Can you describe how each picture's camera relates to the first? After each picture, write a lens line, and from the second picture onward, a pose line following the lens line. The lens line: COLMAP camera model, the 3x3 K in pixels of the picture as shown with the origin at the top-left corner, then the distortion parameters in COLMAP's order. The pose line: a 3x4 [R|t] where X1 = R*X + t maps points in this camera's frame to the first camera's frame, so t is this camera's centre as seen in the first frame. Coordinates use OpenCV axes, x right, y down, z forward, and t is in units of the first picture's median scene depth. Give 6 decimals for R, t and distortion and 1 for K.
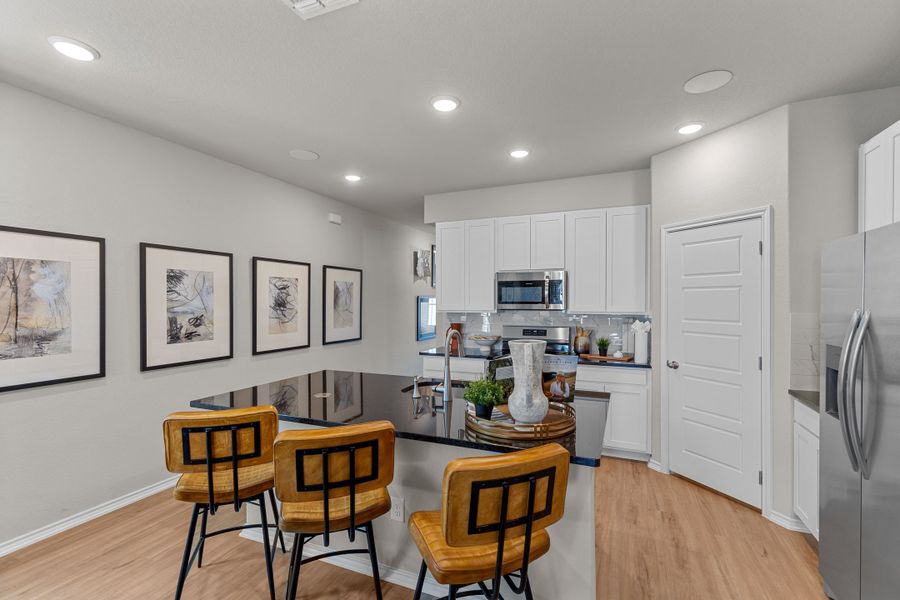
lens RADIAL K [[403.3, 0, 455.0], [0, 403.3, 305.1], [0, 0, 1]] dist [0.006508, 0.000104]
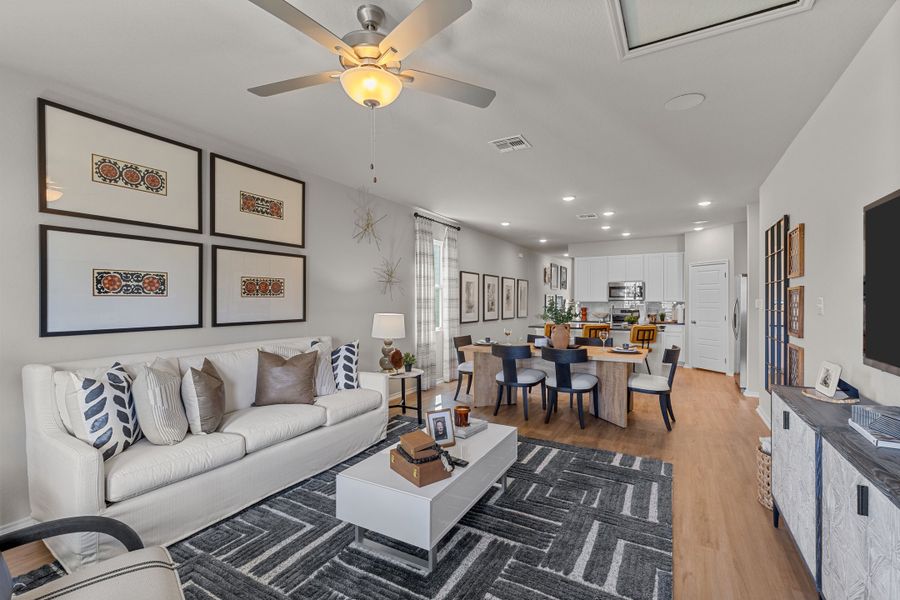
lens RADIAL K [[400.0, 0, 452.8], [0, 400.0, 304.3], [0, 0, 1]] dist [0.001019, -0.000224]
pose [[0.993170, 0.000294, -0.116678, -0.583780], [-0.000636, 0.999996, -0.002890, 0.049559], [0.116677, 0.002945, 0.993166, -1.476894]]
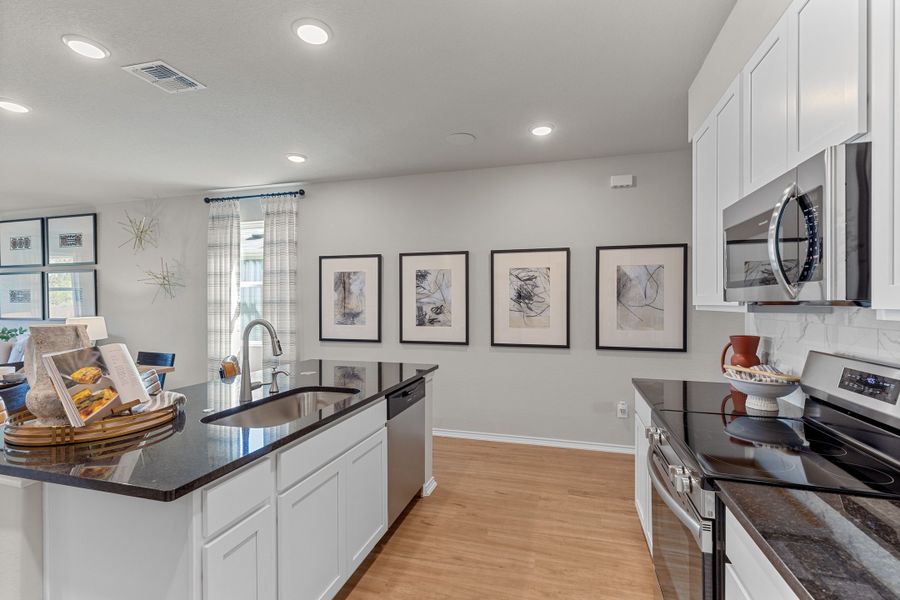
lens RADIAL K [[407.5, 0, 451.8], [0, 407.5, 303.1], [0, 0, 1]] dist [0.003859, 0.000806]
pose [[0.118597, 0.003308, -0.992937, 0.594936], [-0.008842, 0.999958, 0.002275, 0.014860], [0.992903, 0.008509, 0.118622, 0.882033]]
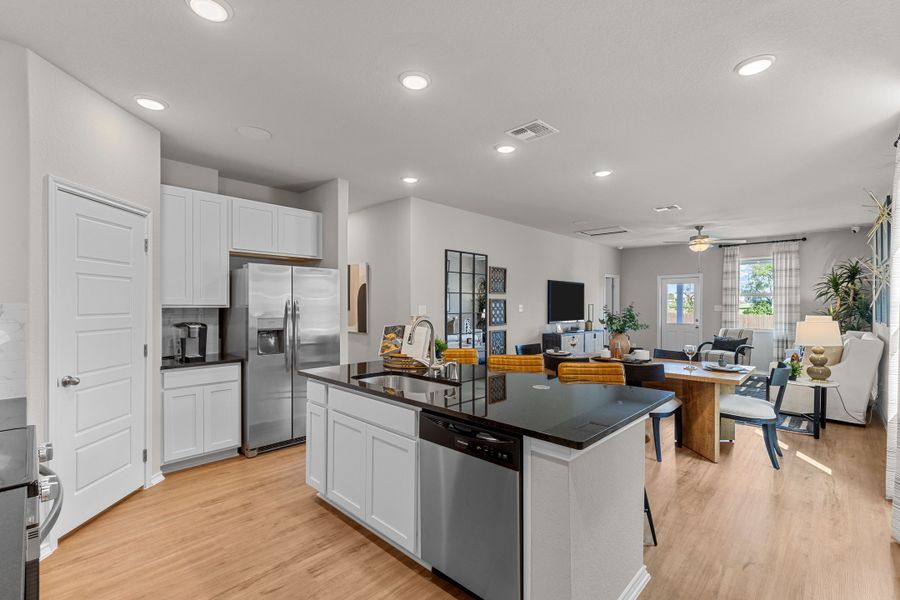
lens RADIAL K [[403.4, 0, 454.4], [0, 403.4, 305.7], [0, 0, 1]] dist [0.001470, 0.000837]
pose [[-0.935047, -0.001832, 0.354518, -0.331926], [0.003161, 0.999904, 0.013504, 0.009453], [-0.354509, 0.013748, -0.934952, 1.386379]]
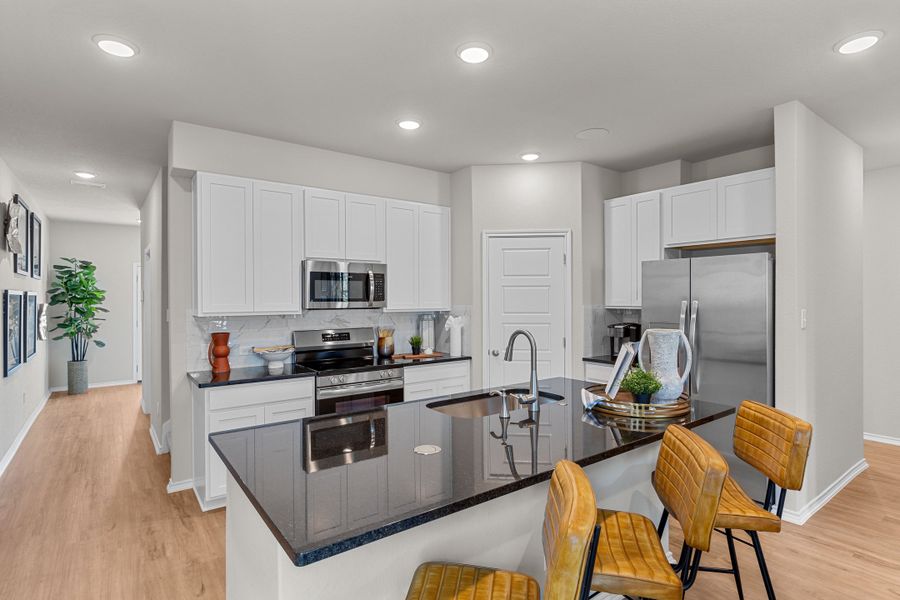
lens RADIAL K [[456.3, 0, 453.5], [0, 456.3, 299.1], [0, 0, 1]] dist [-0.000270, -0.000463]
pose [[0.505278, -0.001293, 0.862956, -0.627673], [0.013645, 0.999886, -0.006491, 0.001754], [-0.862849, 0.015054, 0.505238, 0.433839]]
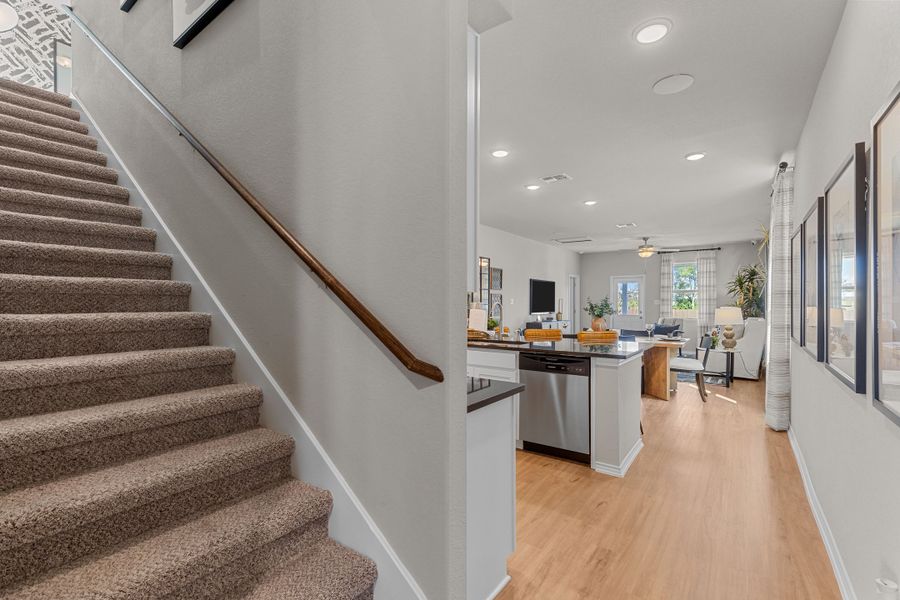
lens RADIAL K [[403.3, 0, 455.0], [0, 403.3, 305.1], [0, 0, 1]] dist [0.006508, 0.000104]
pose [[-0.974737, 0.000378, 0.223357, -0.145056], [0.003685, 0.999890, 0.014390, 0.034869], [-0.223326, 0.014849, -0.974631, 1.874490]]
